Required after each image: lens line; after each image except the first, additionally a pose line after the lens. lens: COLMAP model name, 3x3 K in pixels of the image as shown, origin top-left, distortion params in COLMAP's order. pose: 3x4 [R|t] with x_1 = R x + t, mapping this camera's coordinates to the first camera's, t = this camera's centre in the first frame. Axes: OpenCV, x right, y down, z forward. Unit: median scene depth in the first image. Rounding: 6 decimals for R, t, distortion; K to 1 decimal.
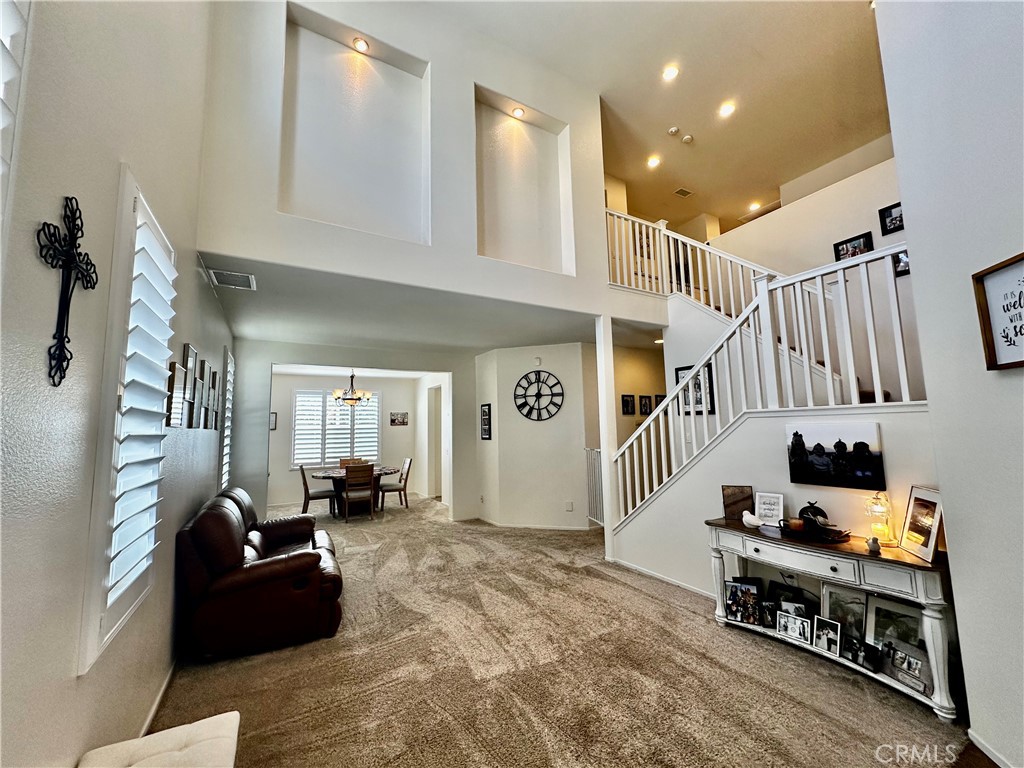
lens RADIAL K [[408.1, 0, 507.8], [0, 408.1, 381.0], [0, 0, 1]] dist [-0.001661, -0.000308]
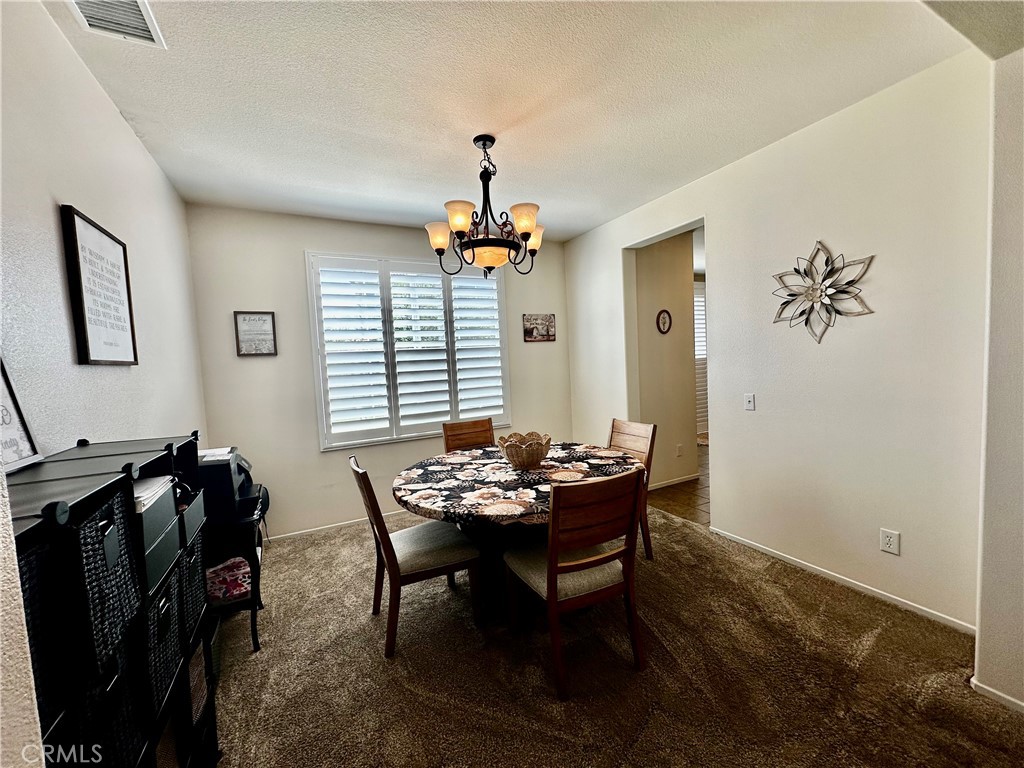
lens RADIAL K [[408.1, 0, 512.6], [0, 408.1, 379.0], [0, 0, 1]] dist [-0.001661, -0.000308]
pose [[0.999042, -0.024748, -0.036091, -0.454706], [0.030302, 0.986243, 0.162501, 0.119120], [0.031572, -0.163439, 0.986048, 0.856348]]
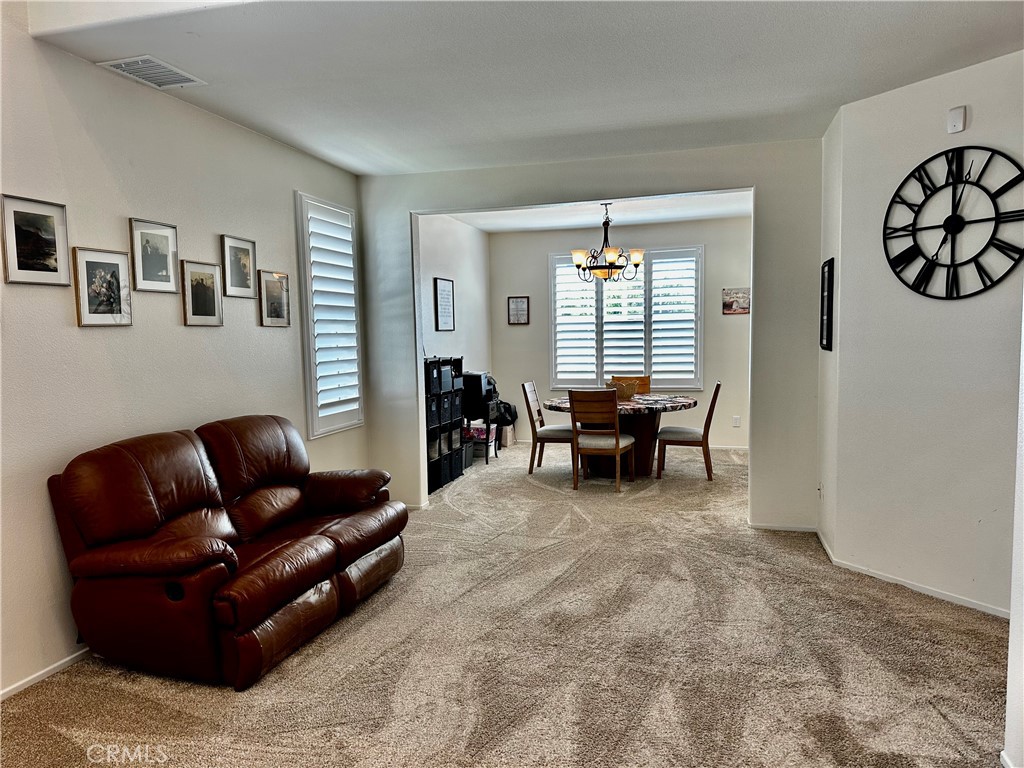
lens RADIAL K [[710.6, 0, 502.6], [0, 710.6, 388.3], [0, 0, 1]] dist [0.030582, -0.025033]
pose [[0.700332, 0.064531, -0.710894, 0.244297], [0.088151, 0.980464, 0.175842, 0.031419], [0.708353, -0.185814, 0.680962, 0.311474]]
